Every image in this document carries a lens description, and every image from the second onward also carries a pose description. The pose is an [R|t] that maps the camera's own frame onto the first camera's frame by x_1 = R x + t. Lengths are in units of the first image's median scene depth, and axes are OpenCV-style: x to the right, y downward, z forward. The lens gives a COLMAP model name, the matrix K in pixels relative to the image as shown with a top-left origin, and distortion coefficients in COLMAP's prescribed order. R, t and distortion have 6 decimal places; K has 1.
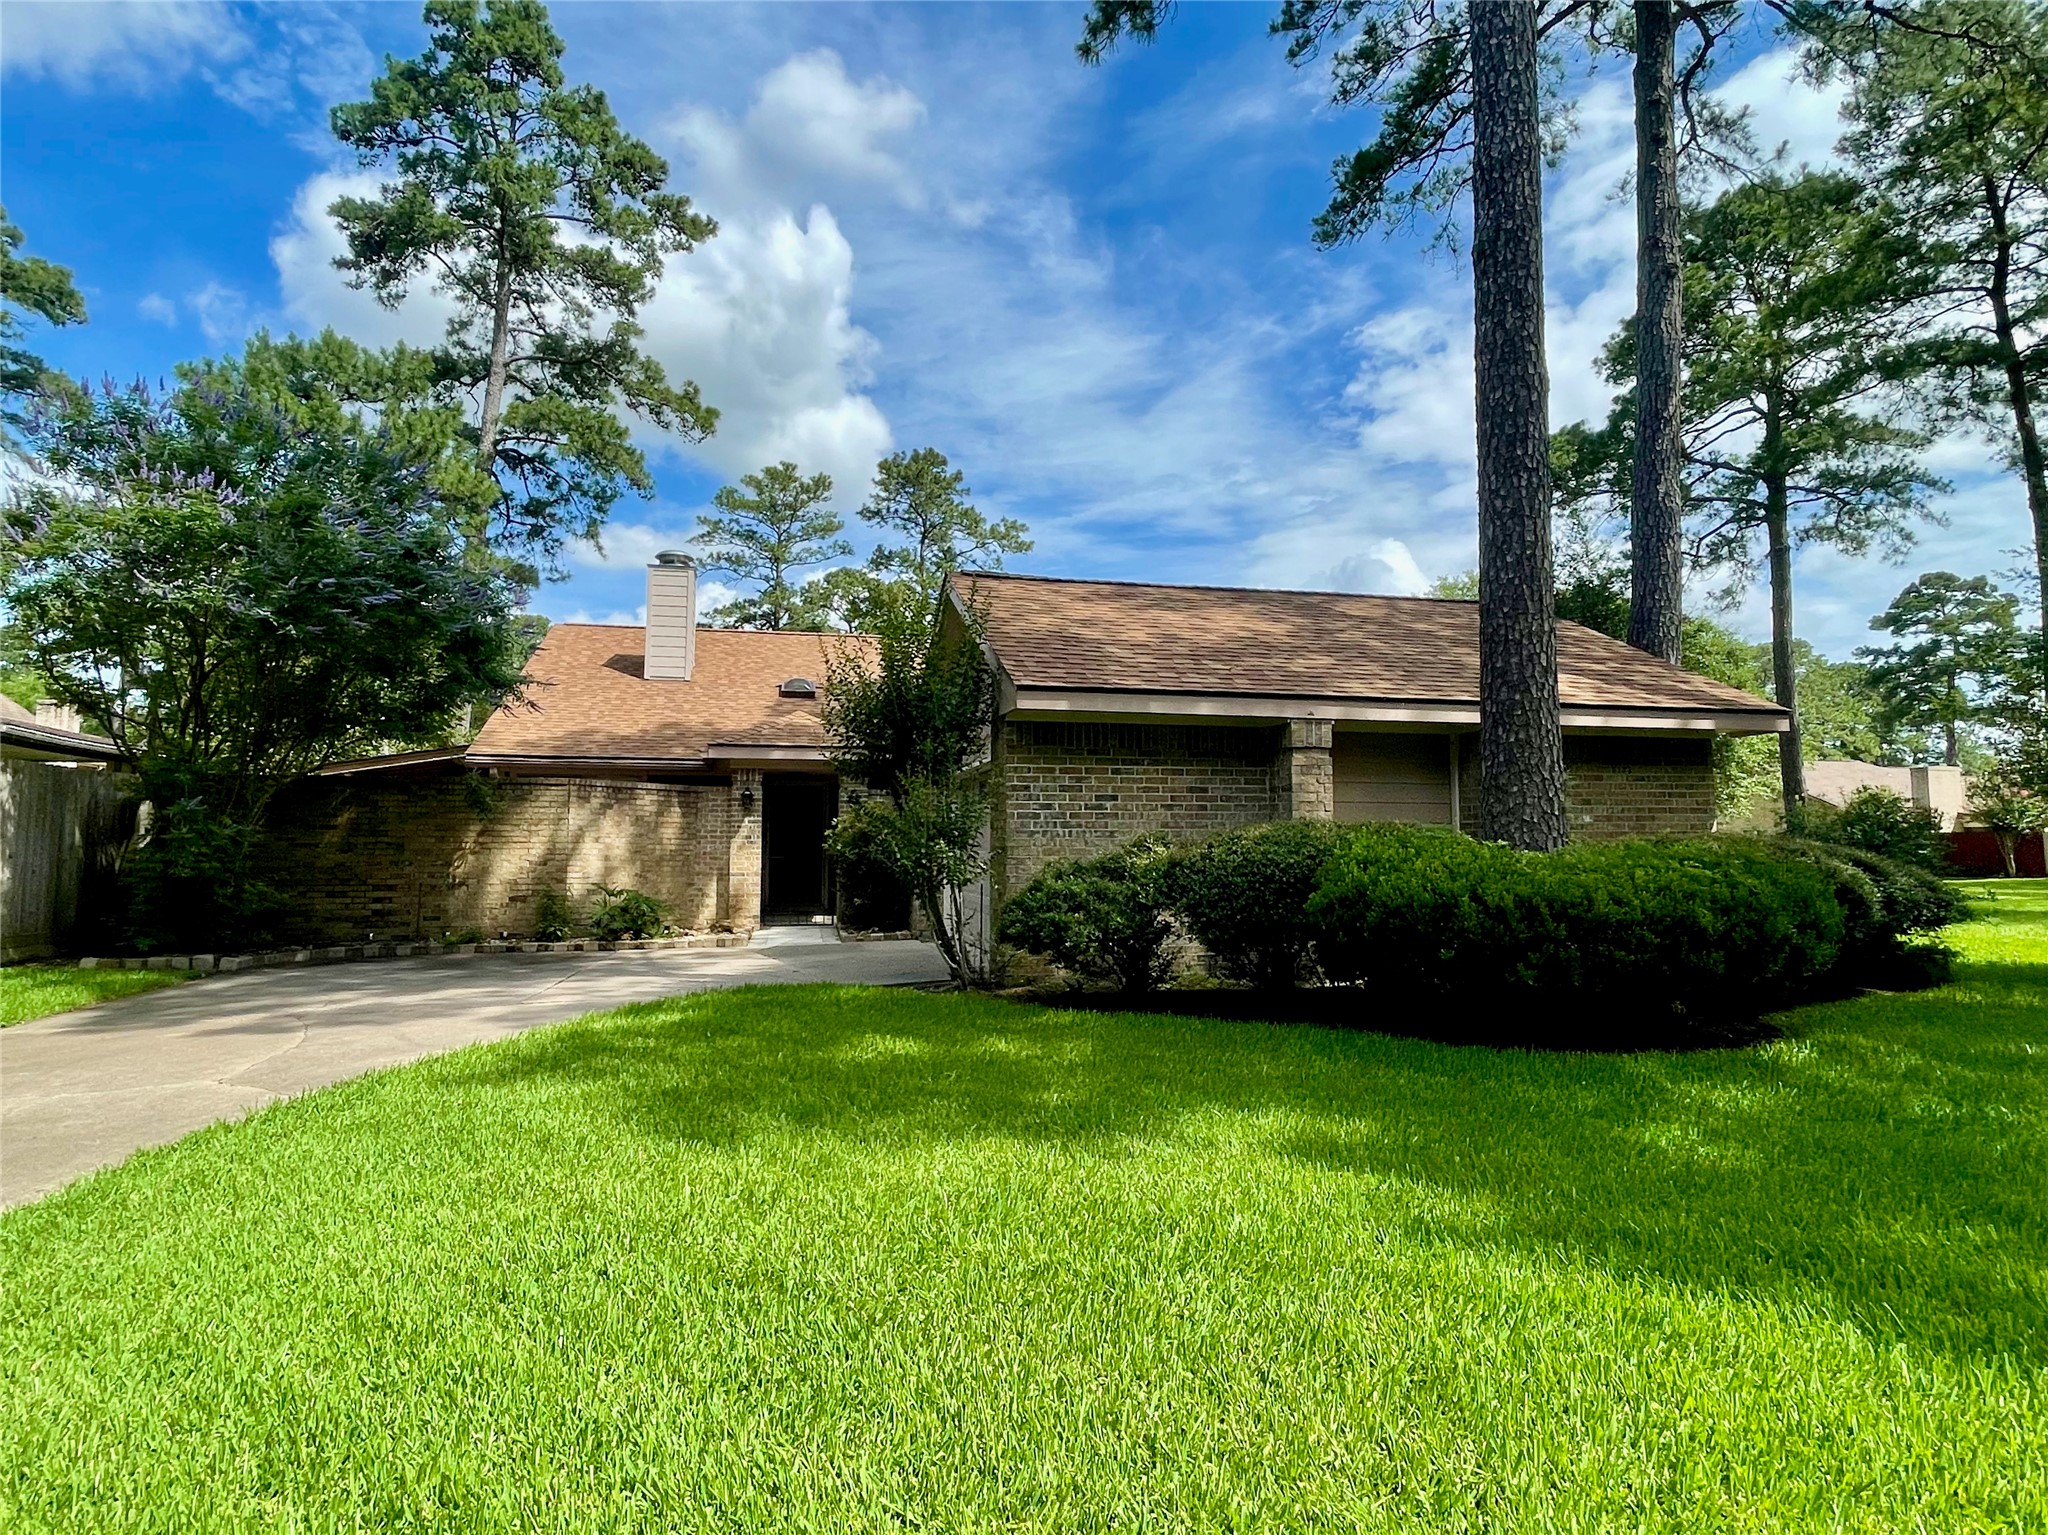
lens RADIAL K [[1136.5, 0, 996.1], [0, 1136.5, 754.2], [0, 0, 1]] dist [-0.003343, -0.000552]
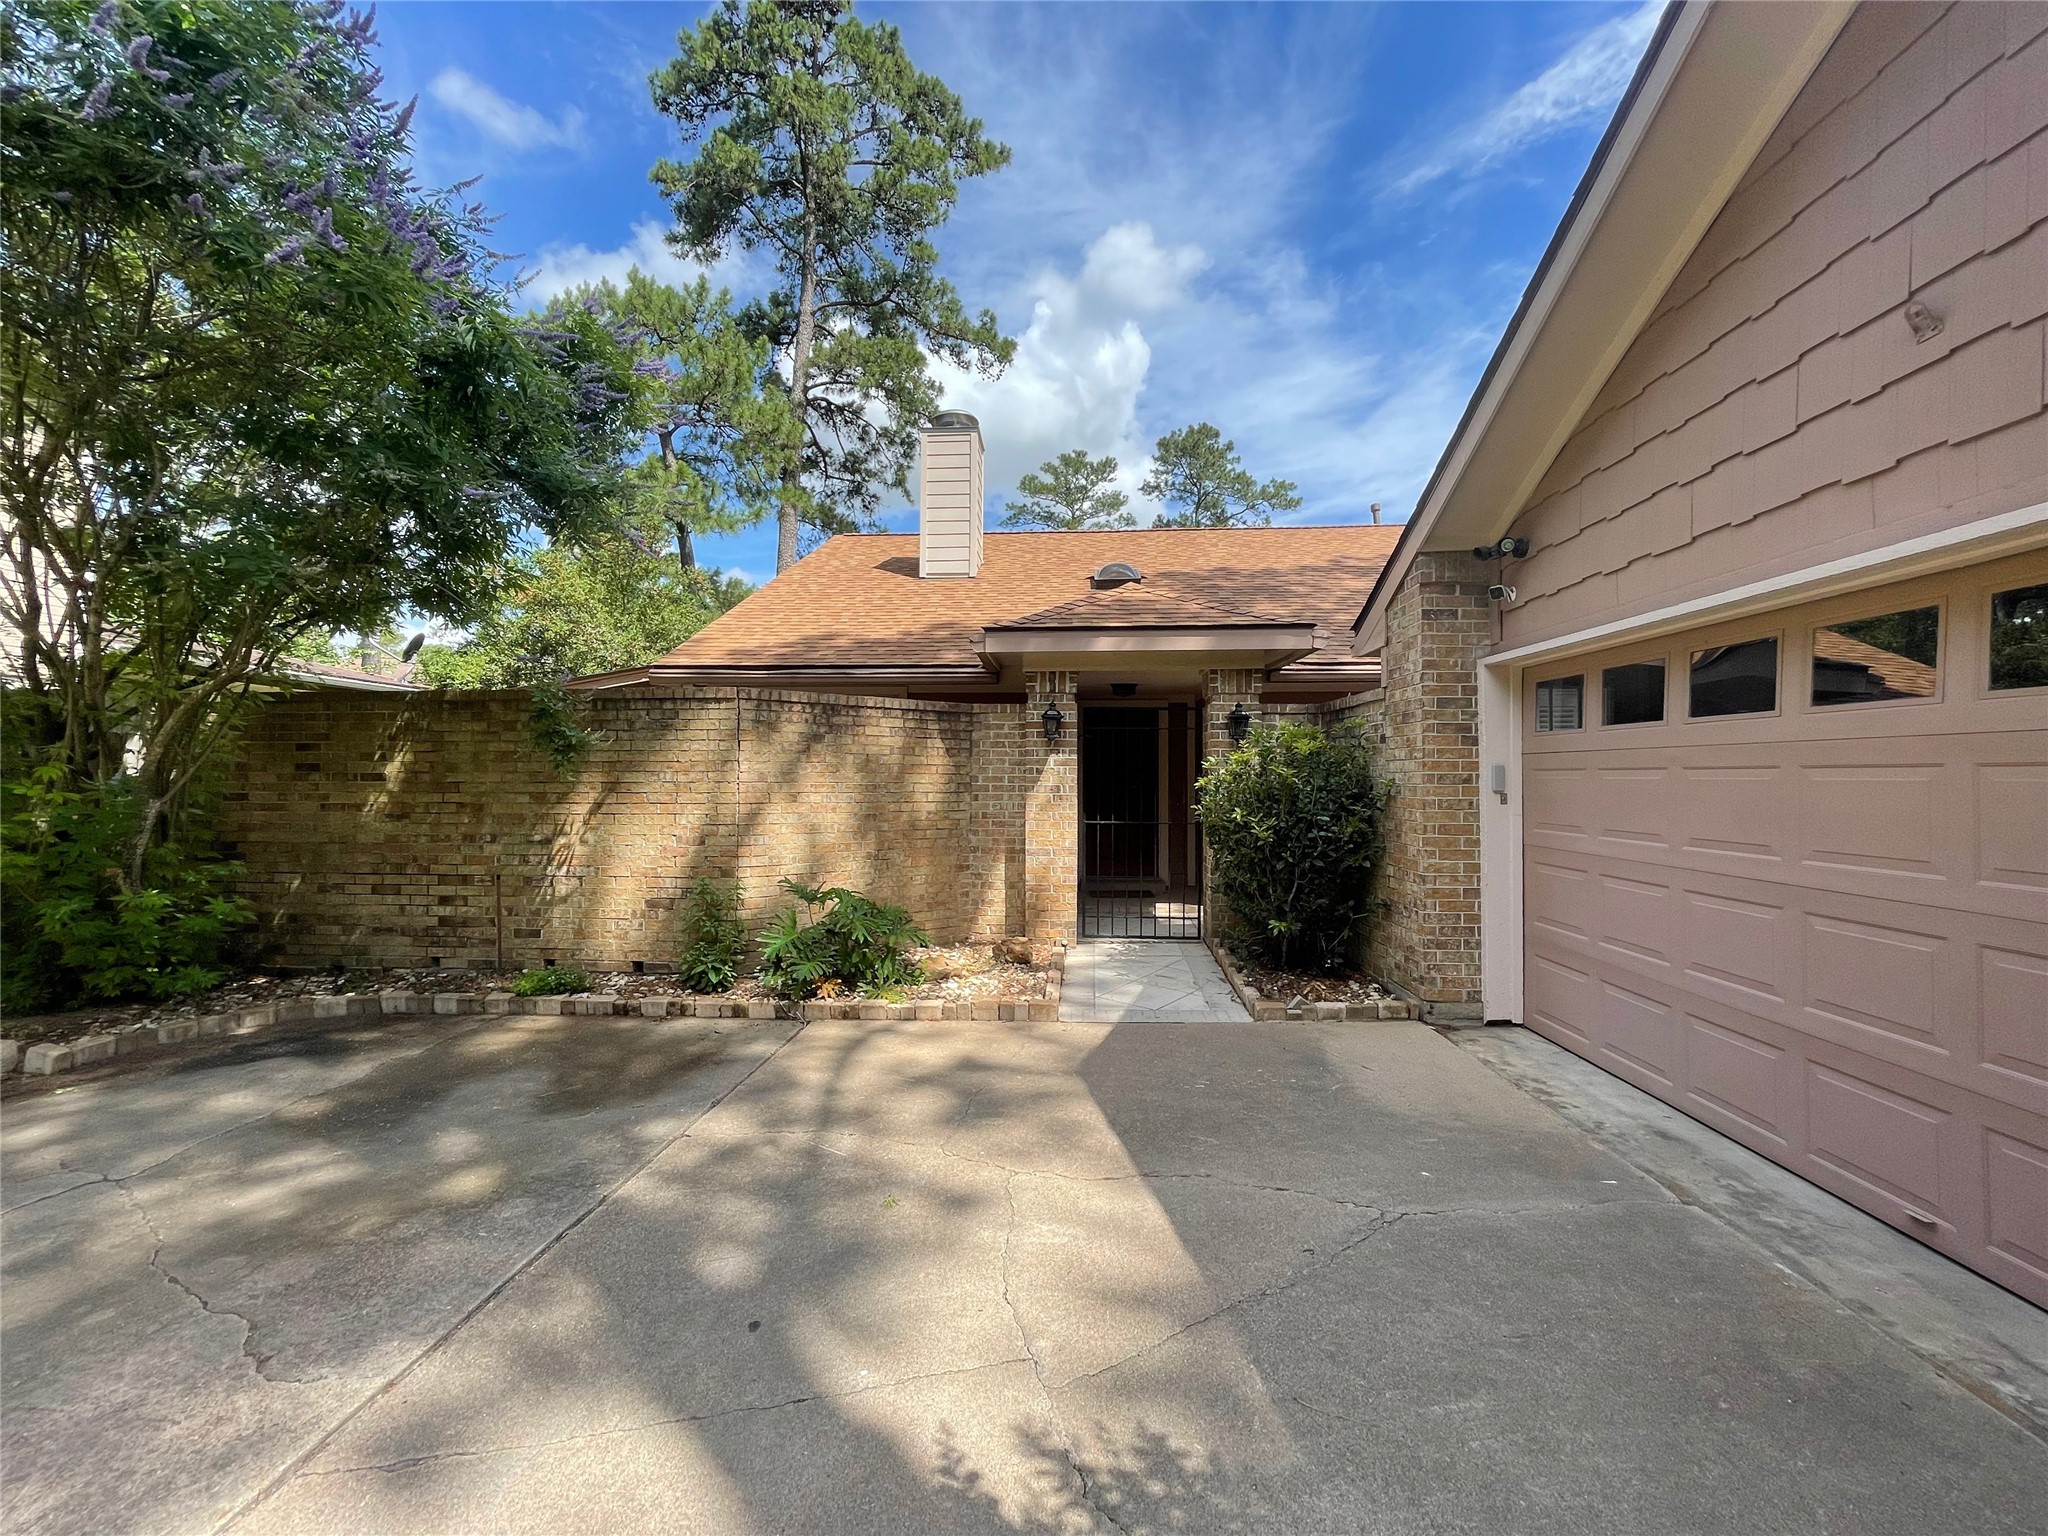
lens RADIAL K [[638.7, 0, 1024.0], [0, 638.7, 768.0], [0, 0, 1]] dist [0.000448, 0.000007]
pose [[0.967192, -0.000325, -0.254047, -0.101634], [0.021630, 0.996473, 0.081073, 0.023733], [0.253124, -0.083908, 0.963788, 0.459935]]
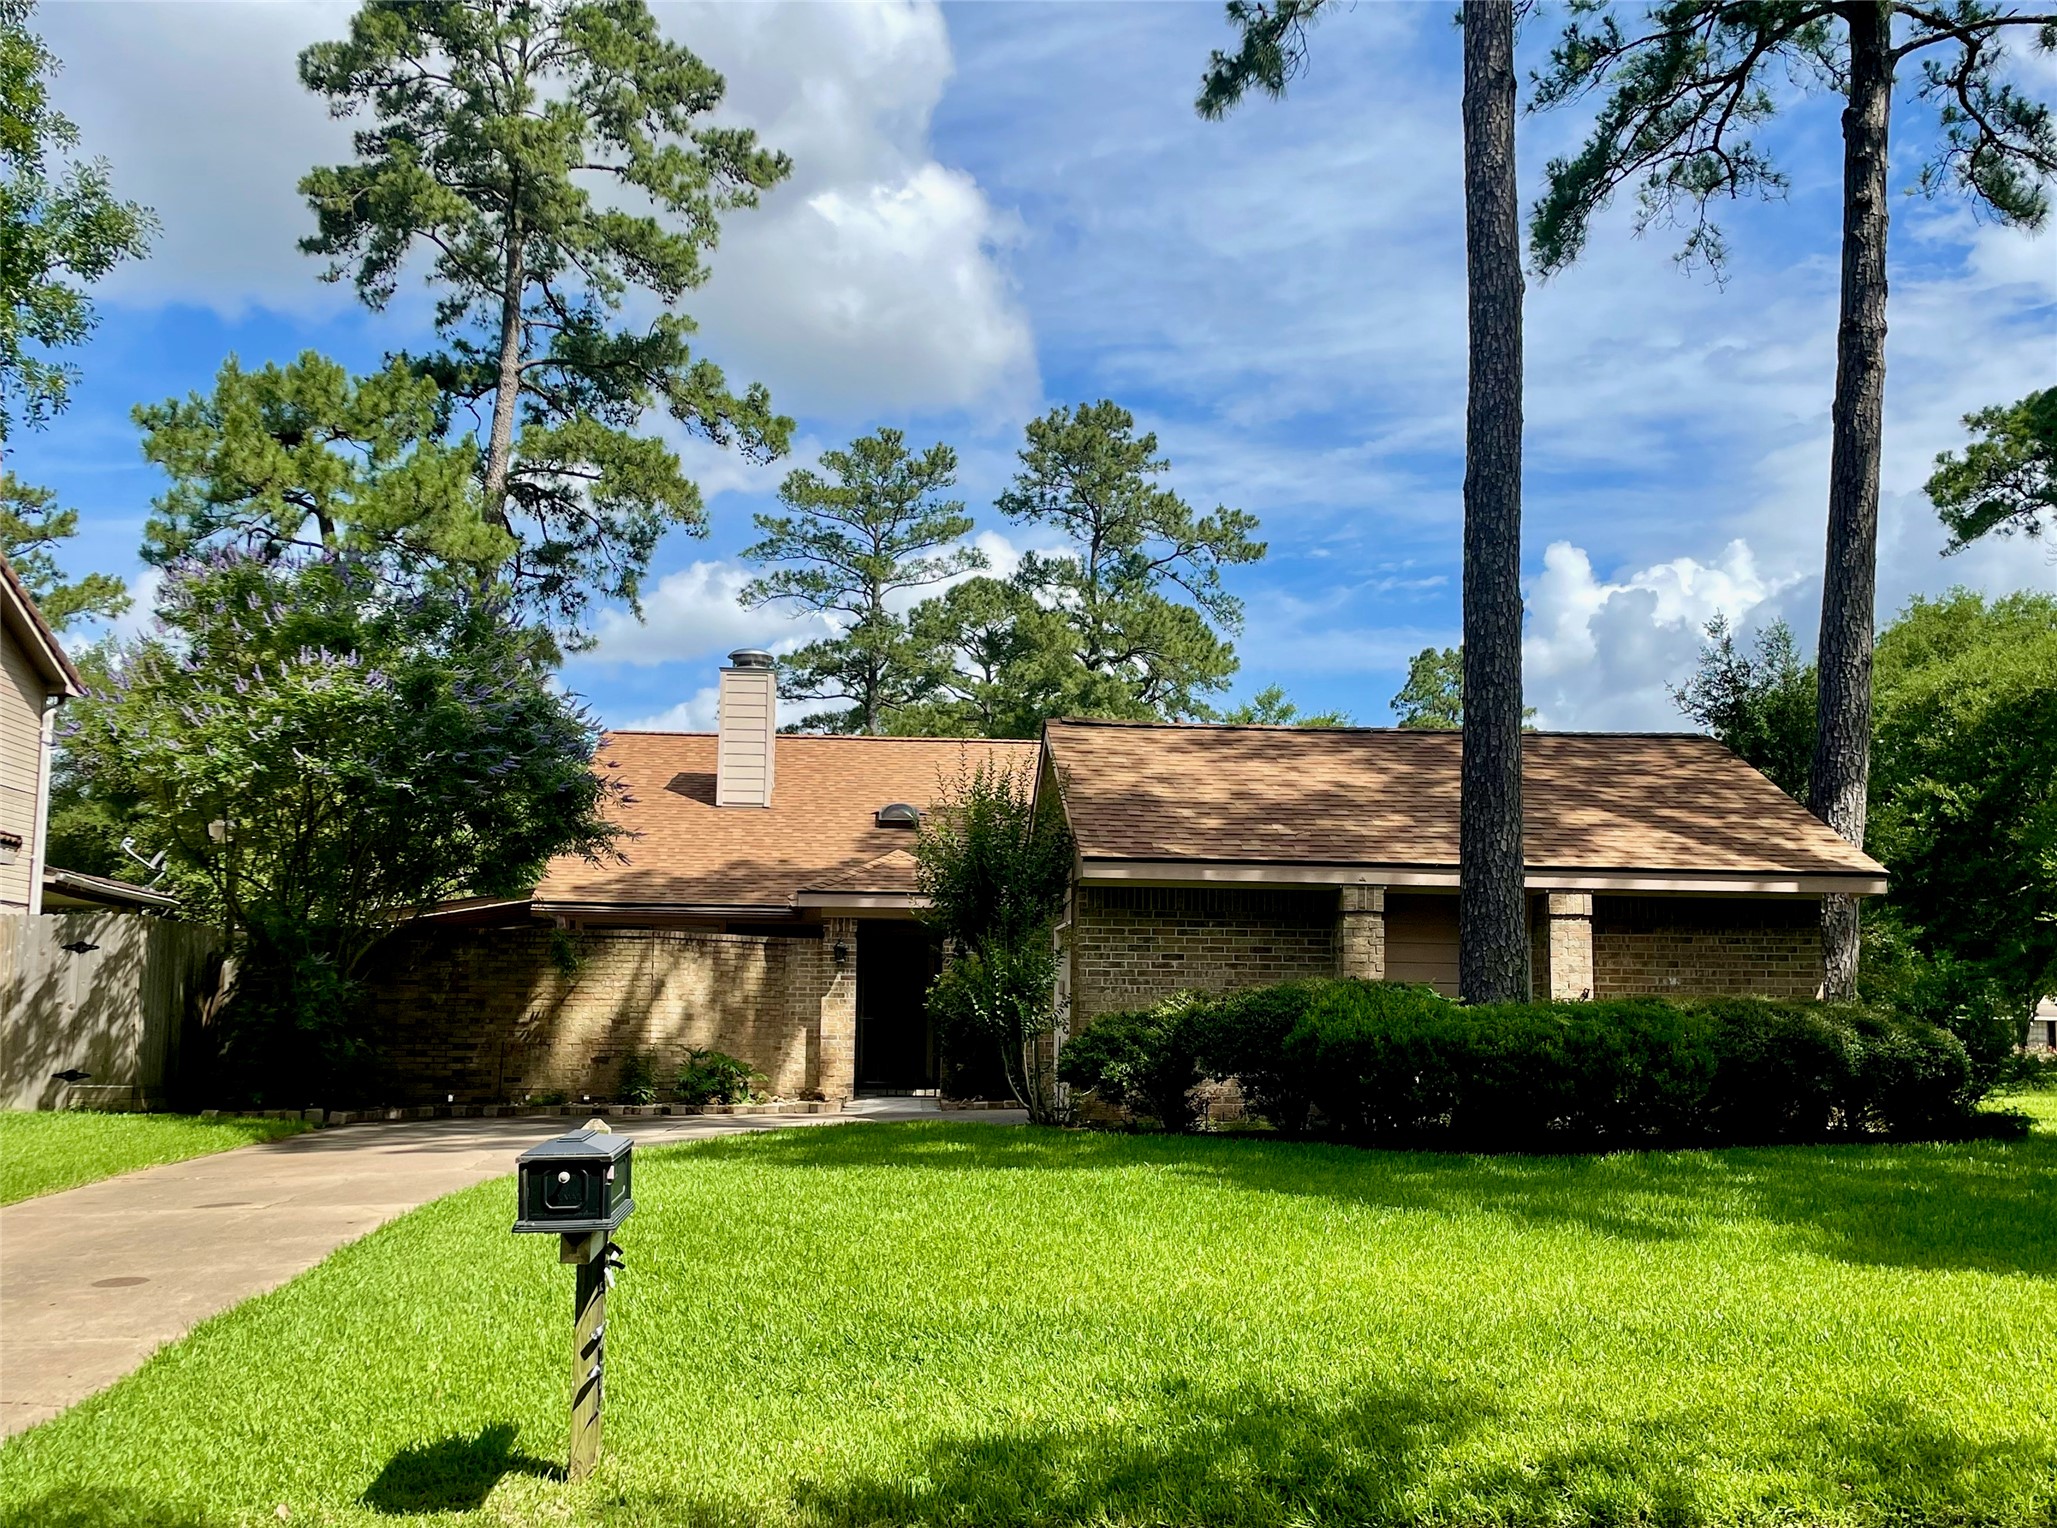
lens RADIAL K [[2580.8, 0, 1028.5], [0, 2580.8, 764.0], [0, 0, 1]] dist [0.133261, -0.026926]
pose [[0.991455, -0.005305, -0.130342, 0.129009], [0.002062, 0.999685, -0.024999, -0.038322], [0.130434, 0.024516, 0.991154, -0.665843]]
